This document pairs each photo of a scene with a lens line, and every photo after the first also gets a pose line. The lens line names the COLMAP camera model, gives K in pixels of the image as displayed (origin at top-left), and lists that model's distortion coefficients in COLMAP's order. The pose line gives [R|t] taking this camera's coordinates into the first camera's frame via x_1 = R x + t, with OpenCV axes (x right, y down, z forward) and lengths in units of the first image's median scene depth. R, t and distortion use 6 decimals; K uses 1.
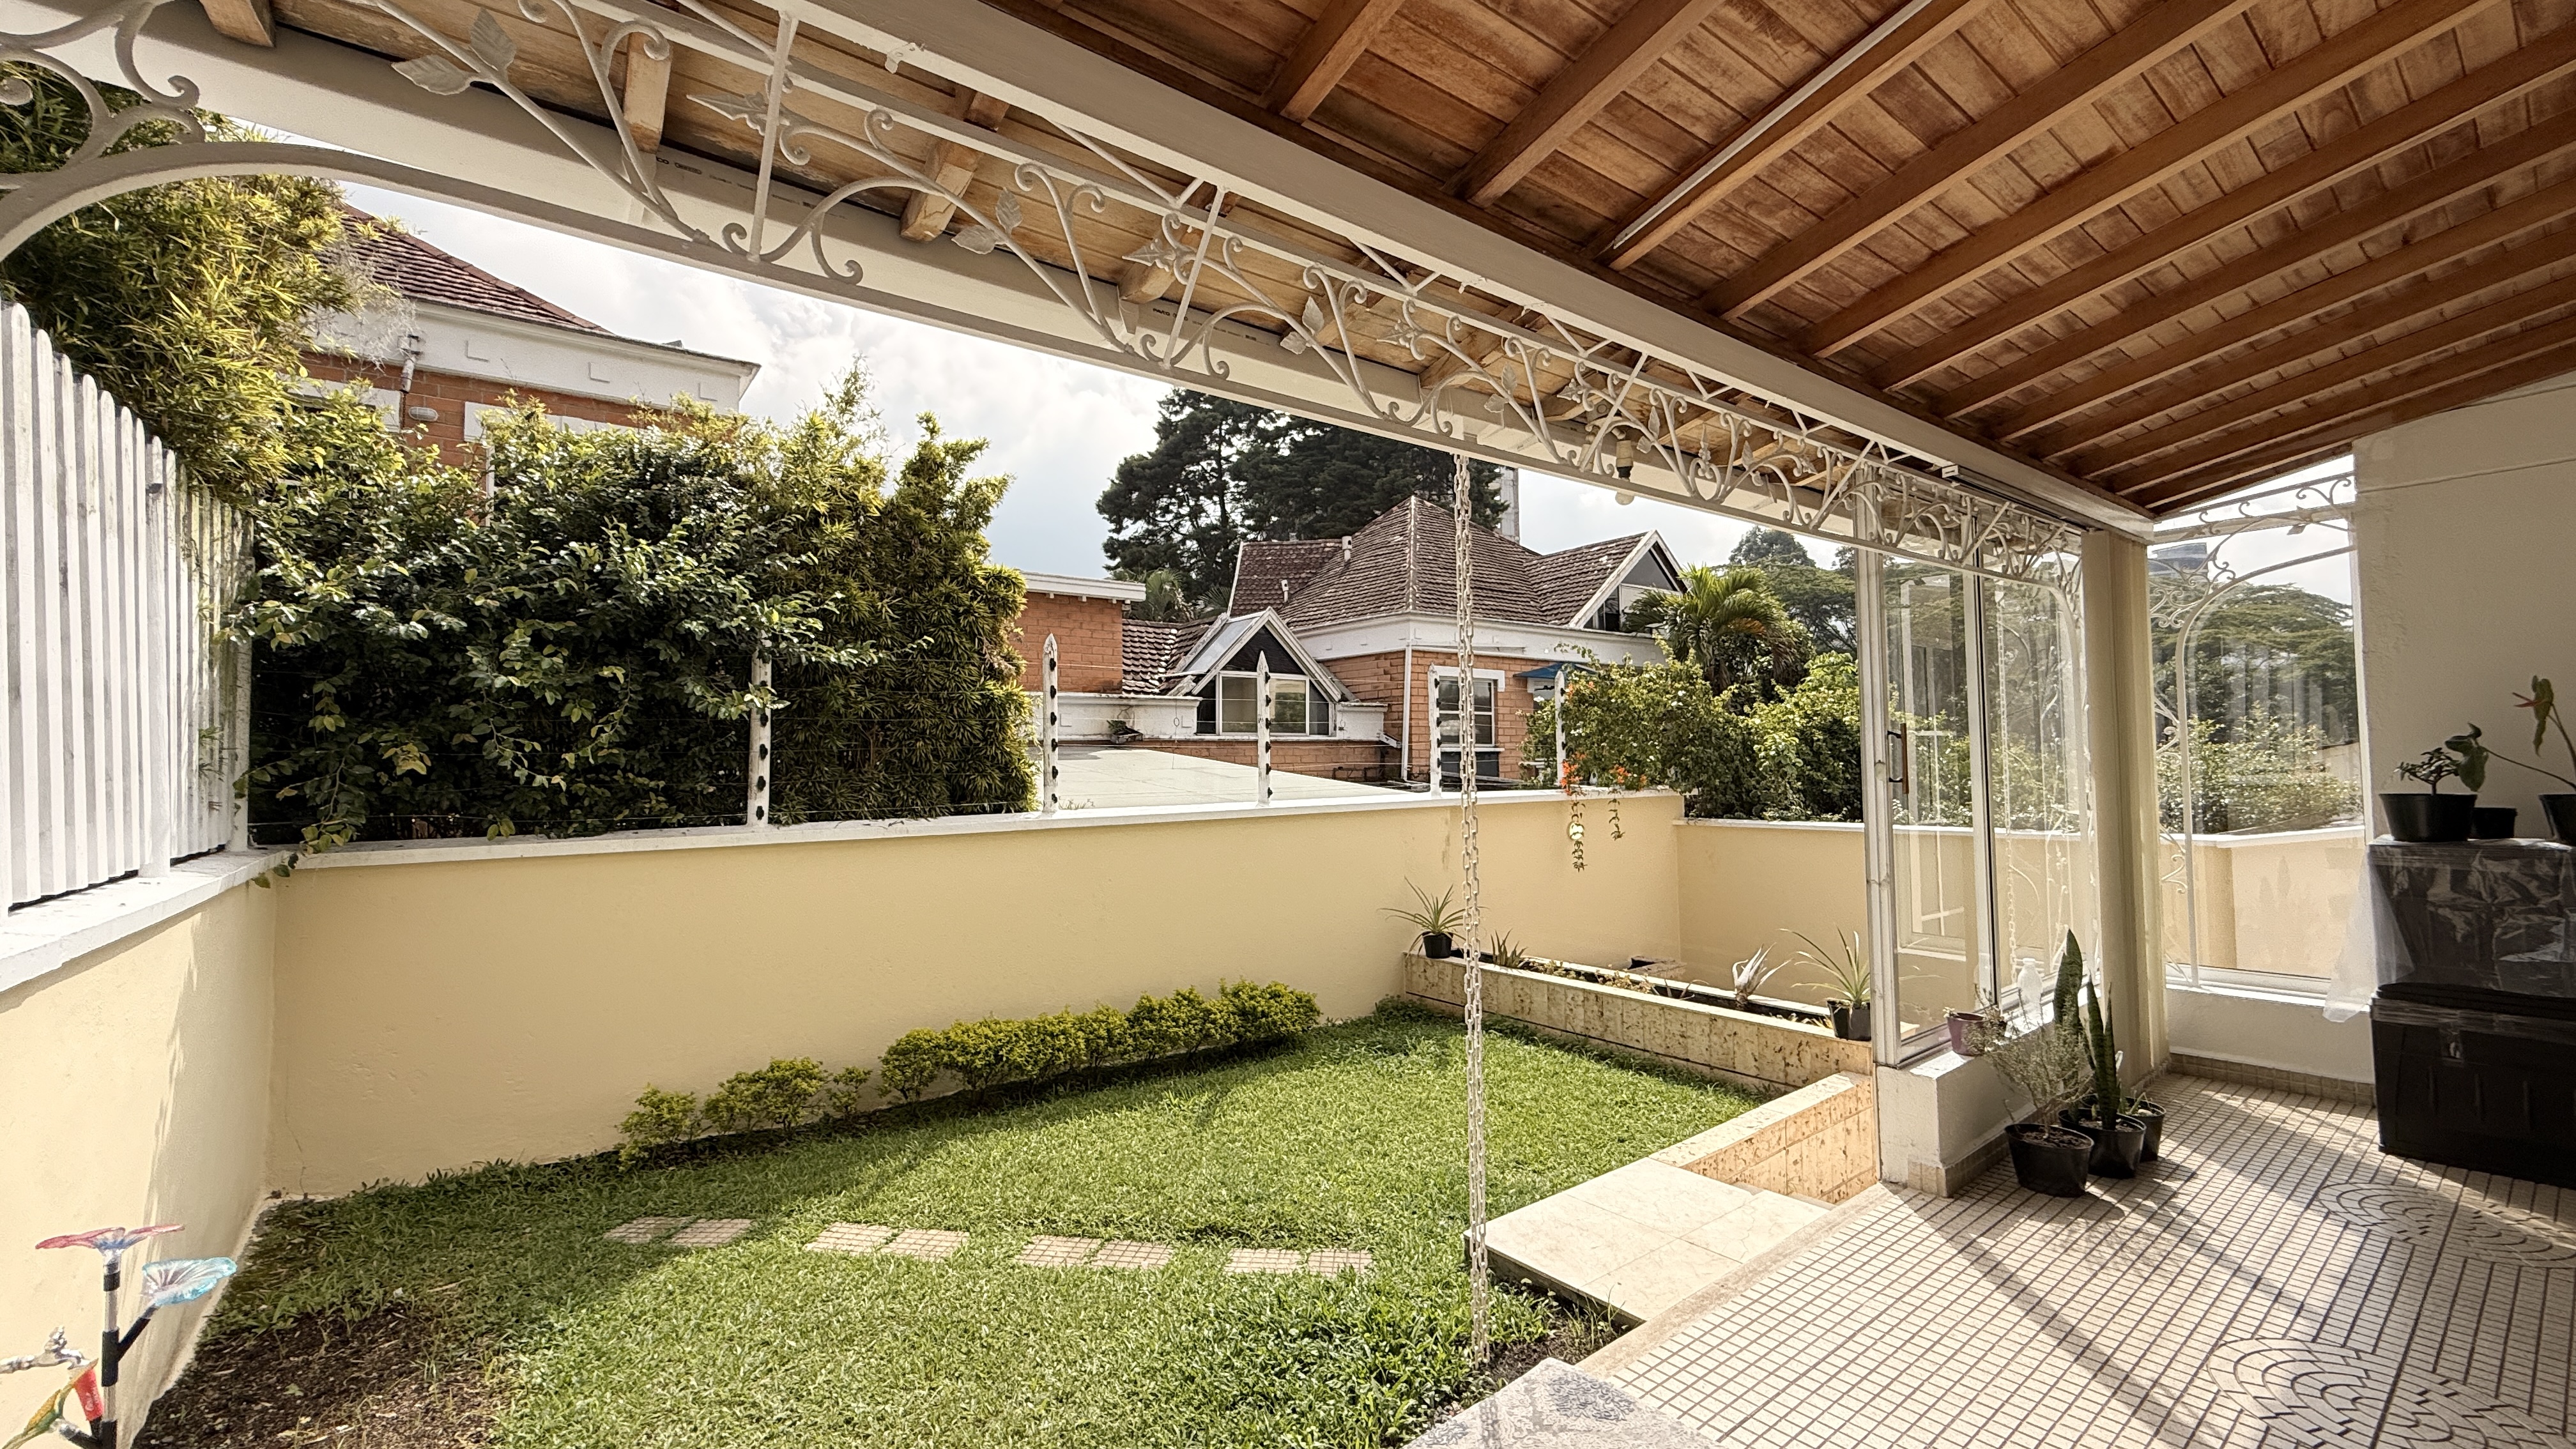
lens RADIAL K [[1031.2, 0, 1285.9], [0, 1031.2, 722.0], [0, 0, 1]] dist [-0.000117, -0.000141]
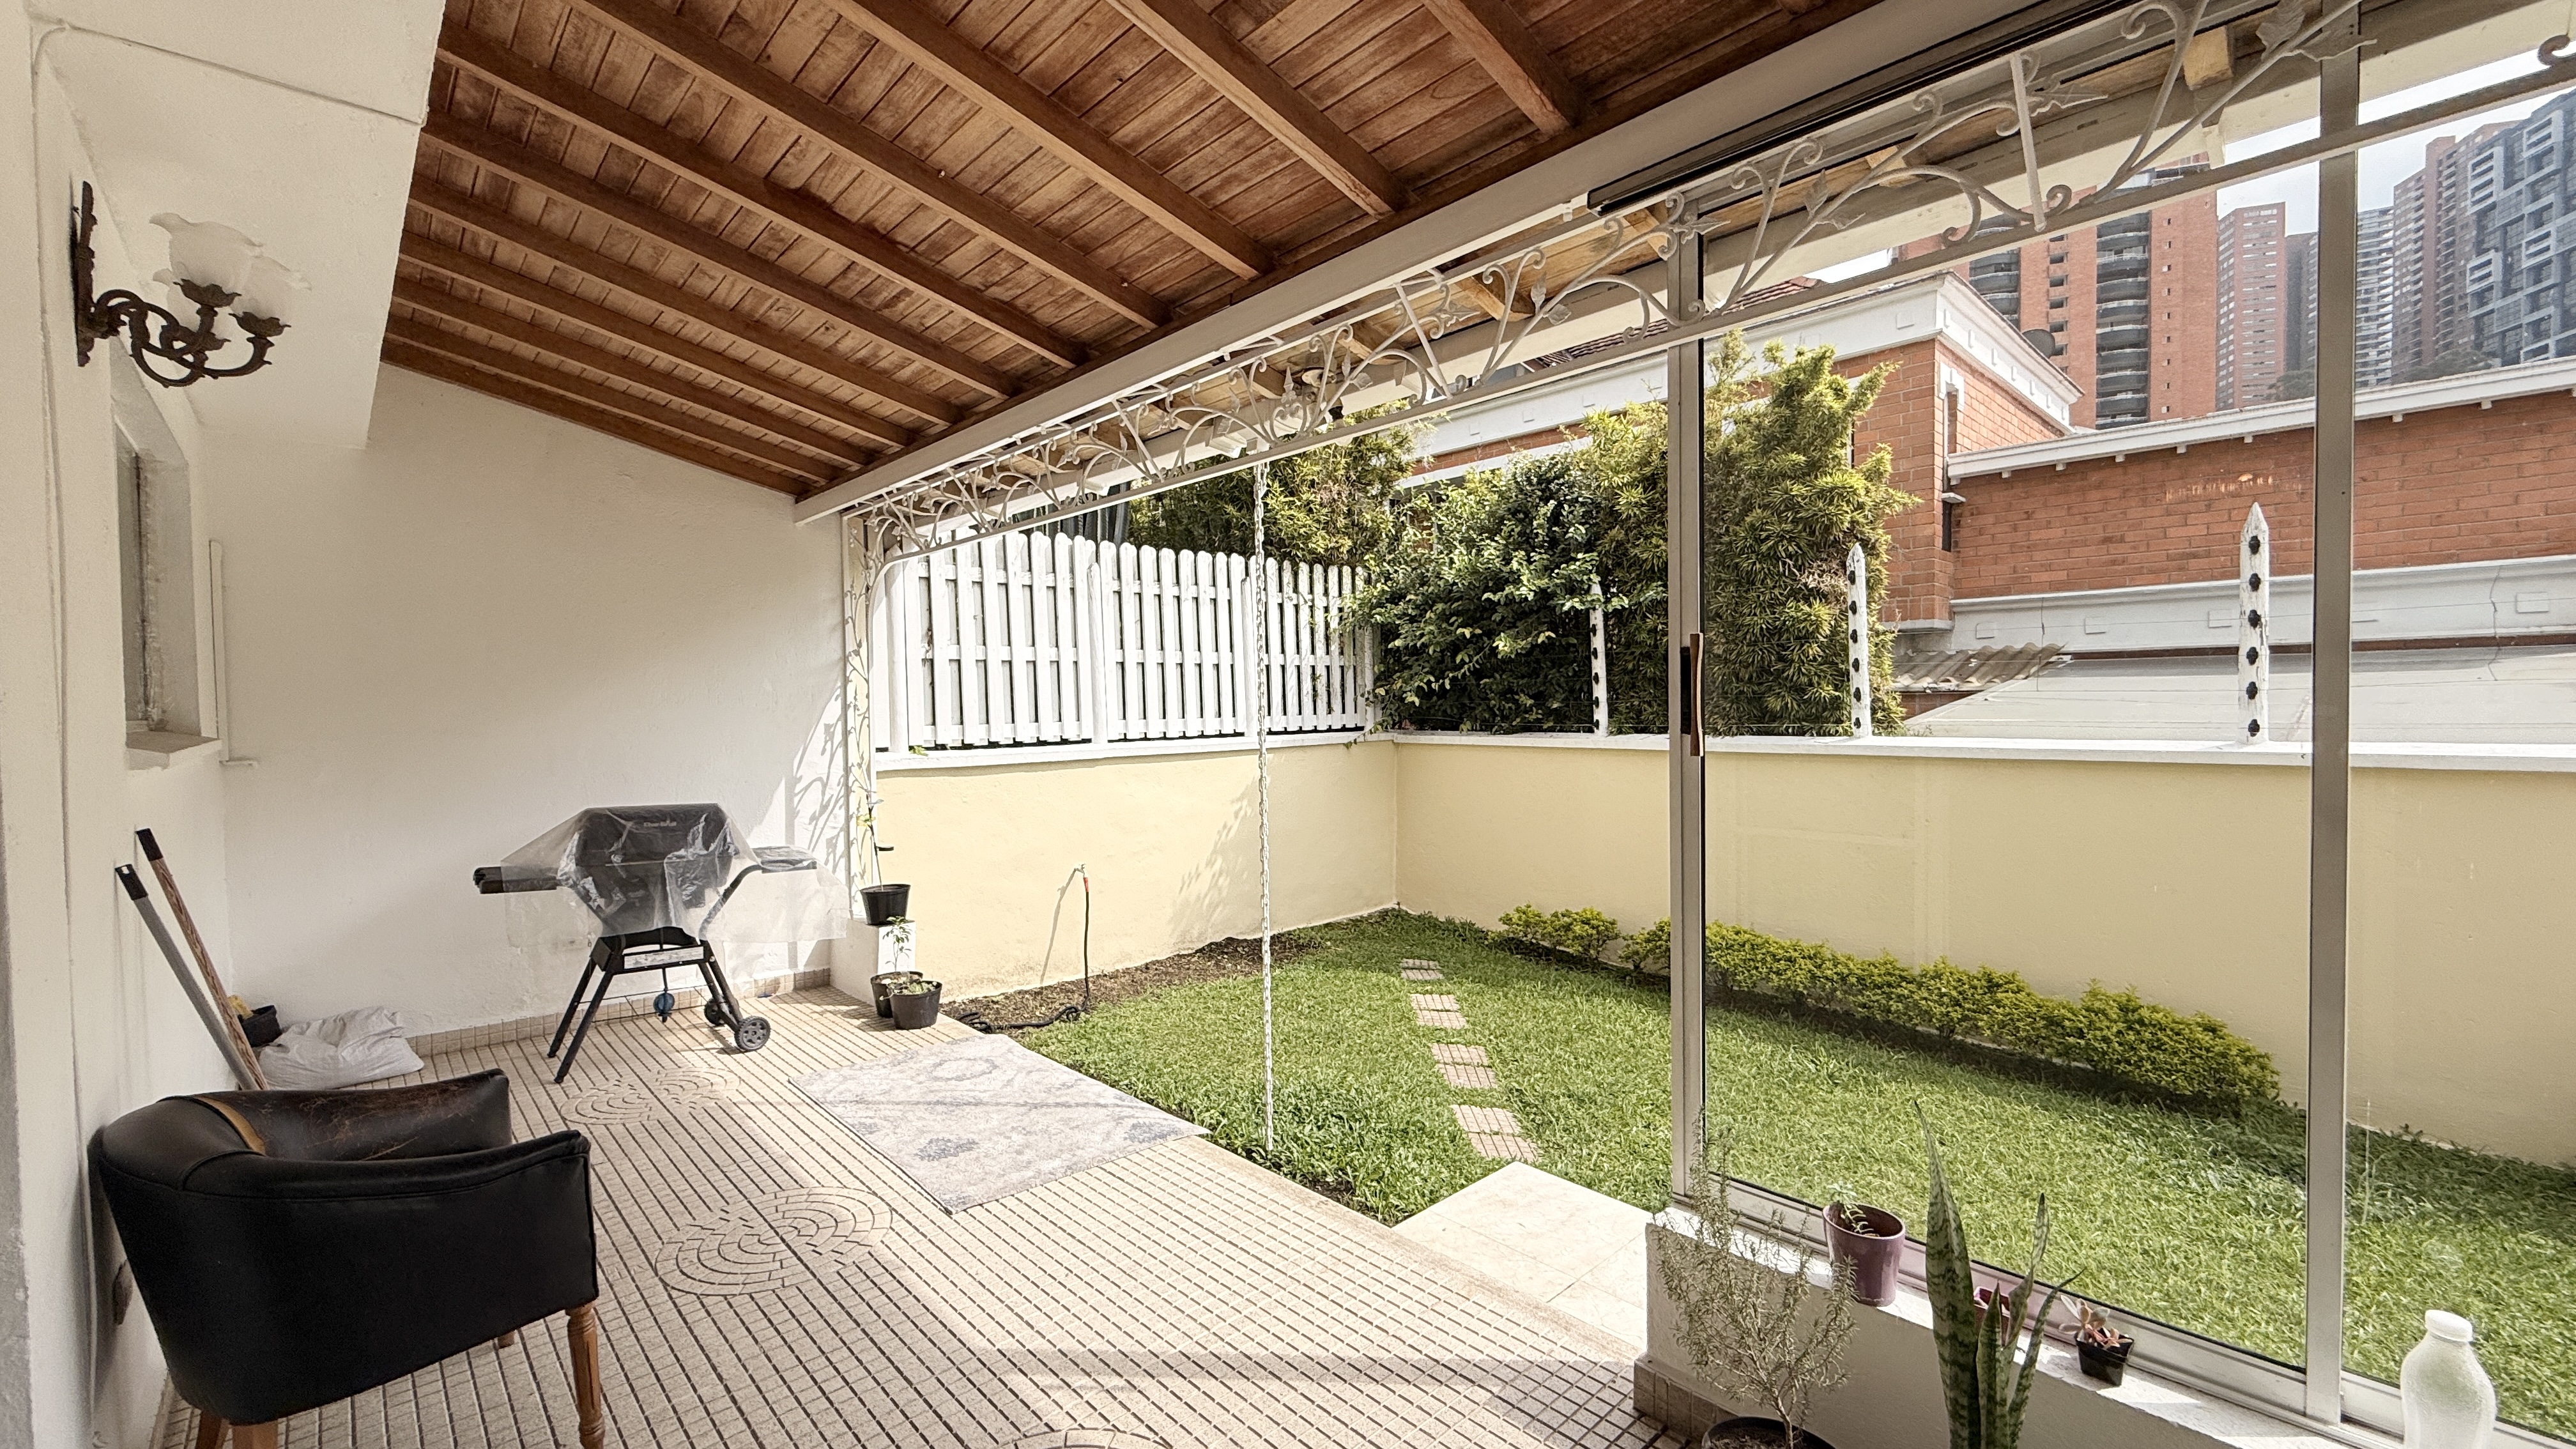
lens RADIAL K [[1031.2, 0, 1285.9], [0, 1031.2, 722.0], [0, 0, 1]] dist [-0.000117, -0.000141]
pose [[0.092424, 0.031118, -0.995233, 0.685344], [0.048105, 0.998205, 0.035678, 0.016770], [0.994557, -0.051174, 0.090761, 0.430789]]
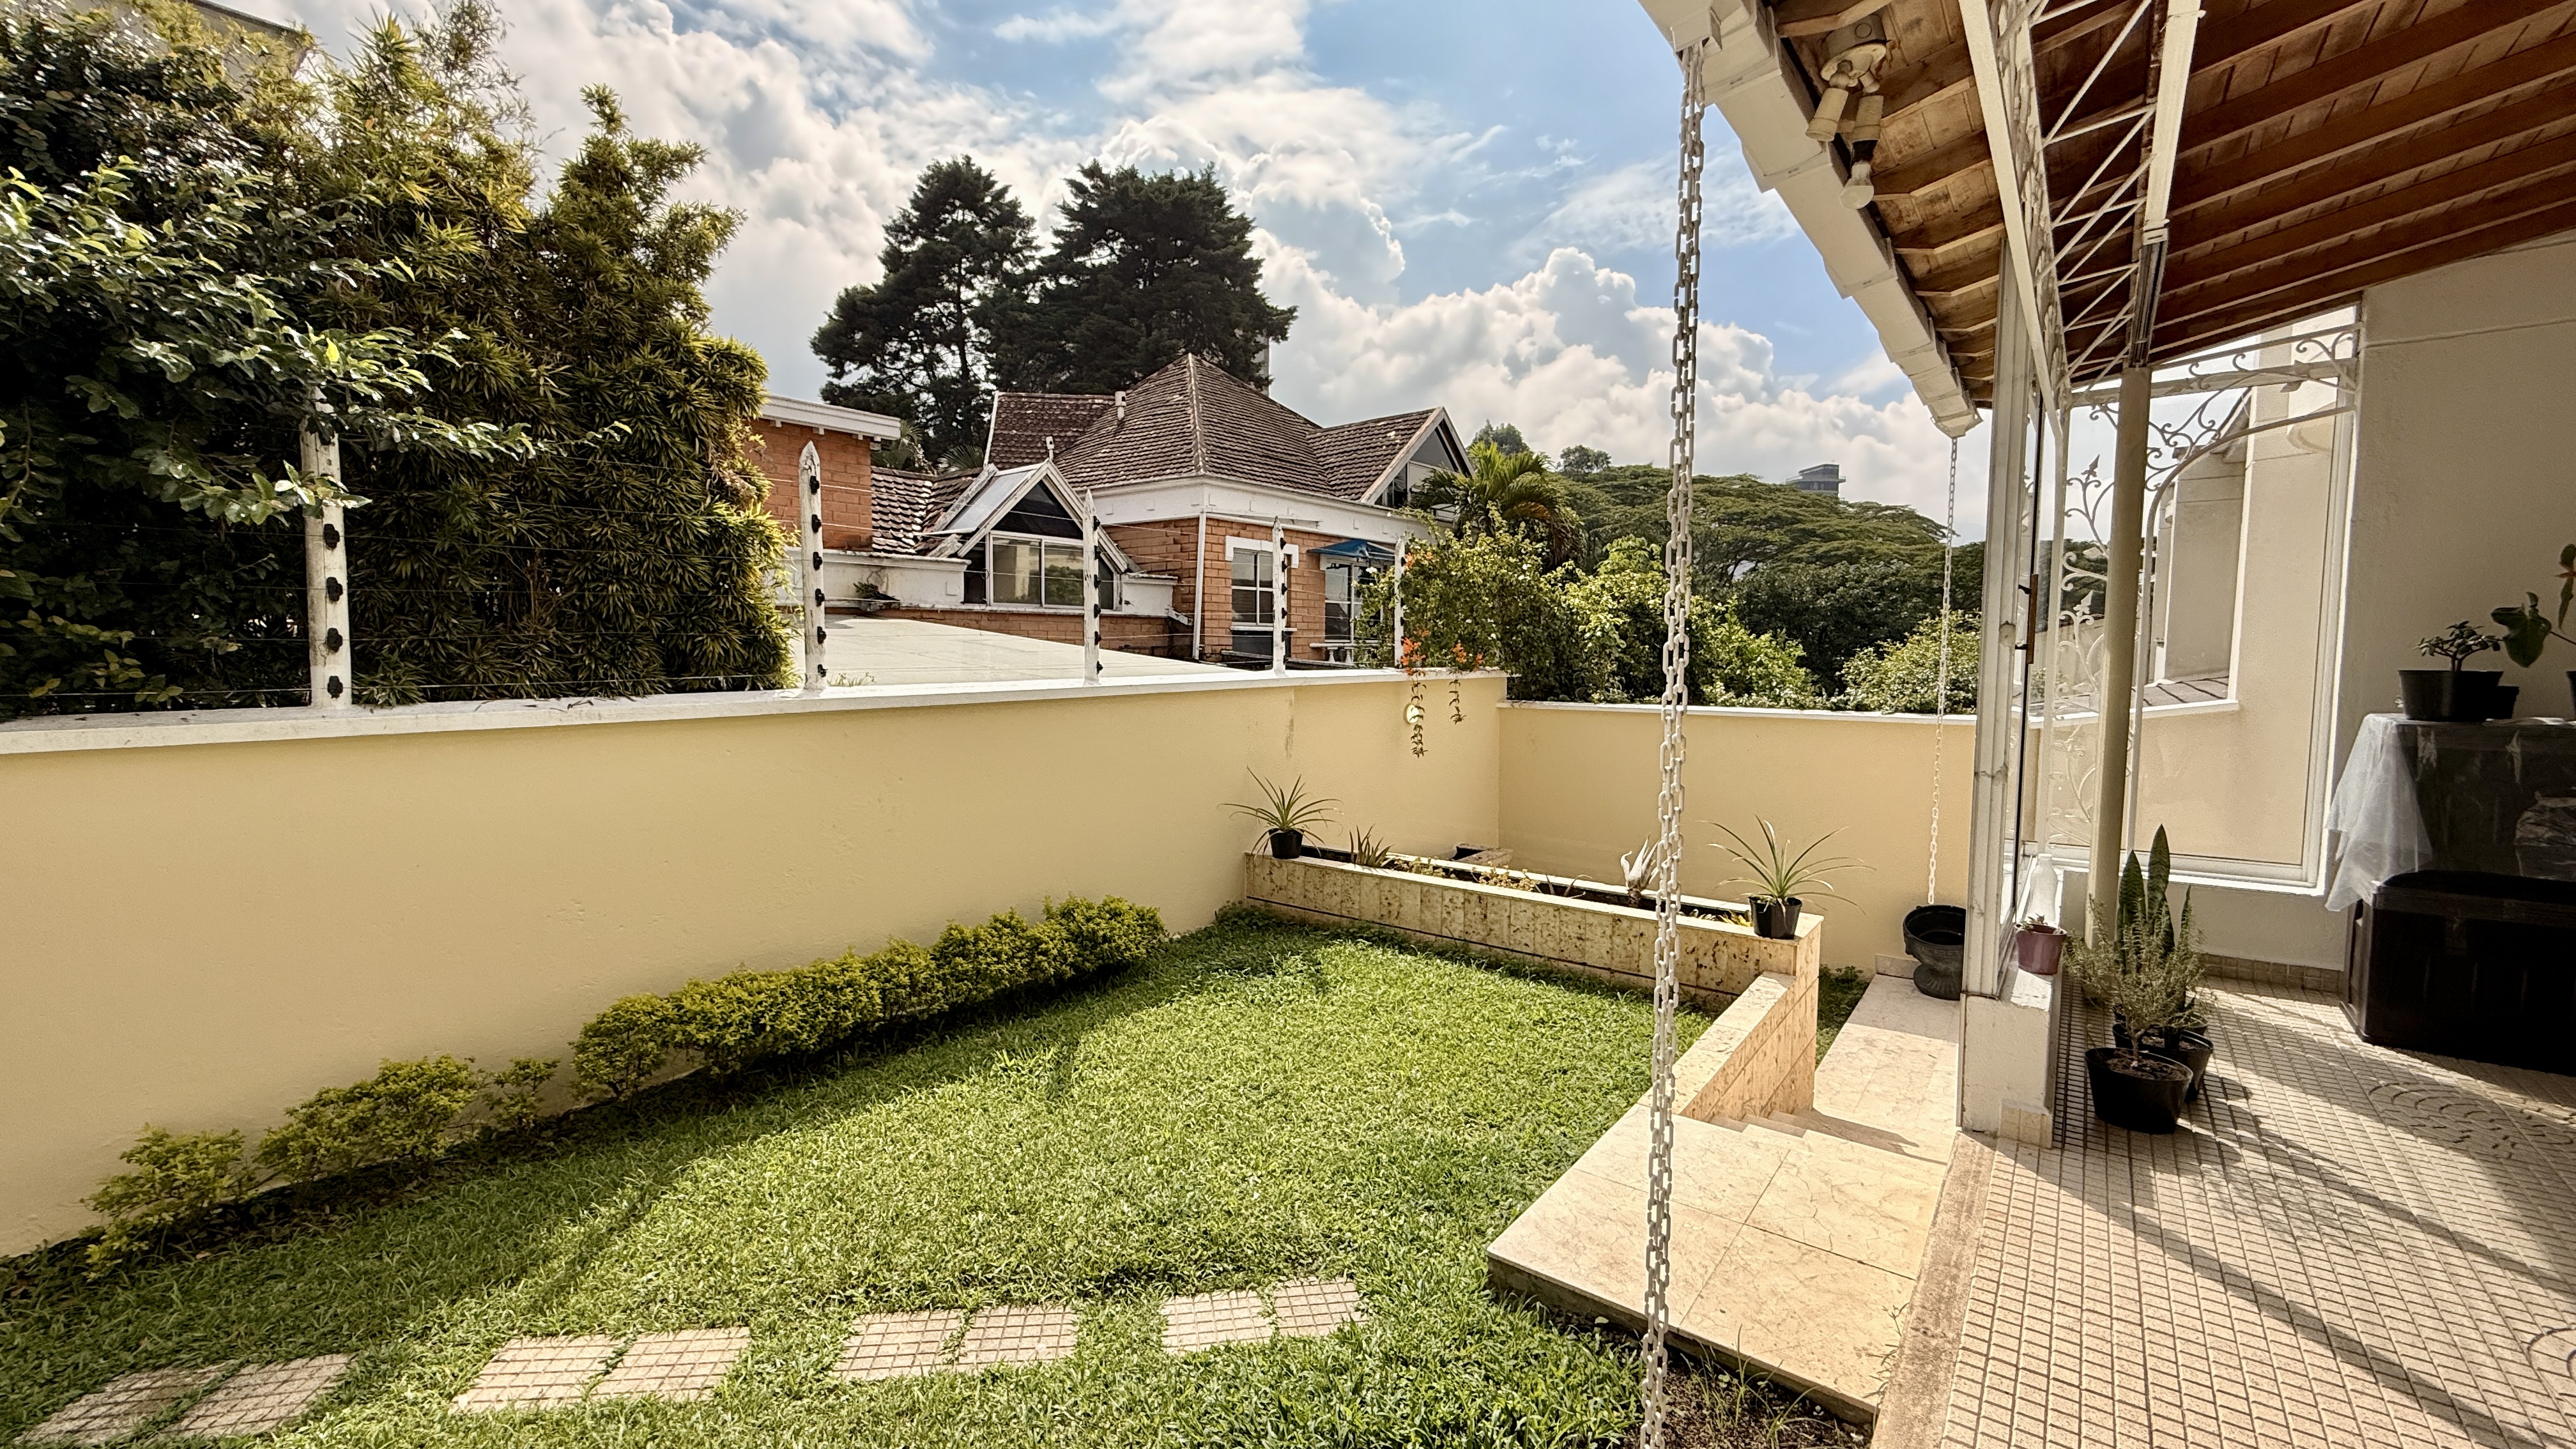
lens RADIAL K [[1031.2, 0, 1285.9], [0, 1031.2, 722.0], [0, 0, 1]] dist [-0.000117, -0.000141]
pose [[0.968864, -0.004195, 0.247558, -0.091312], [-0.023331, 0.993861, 0.108151, 0.024658], [-0.246492, -0.110559, 0.962818, 0.219804]]
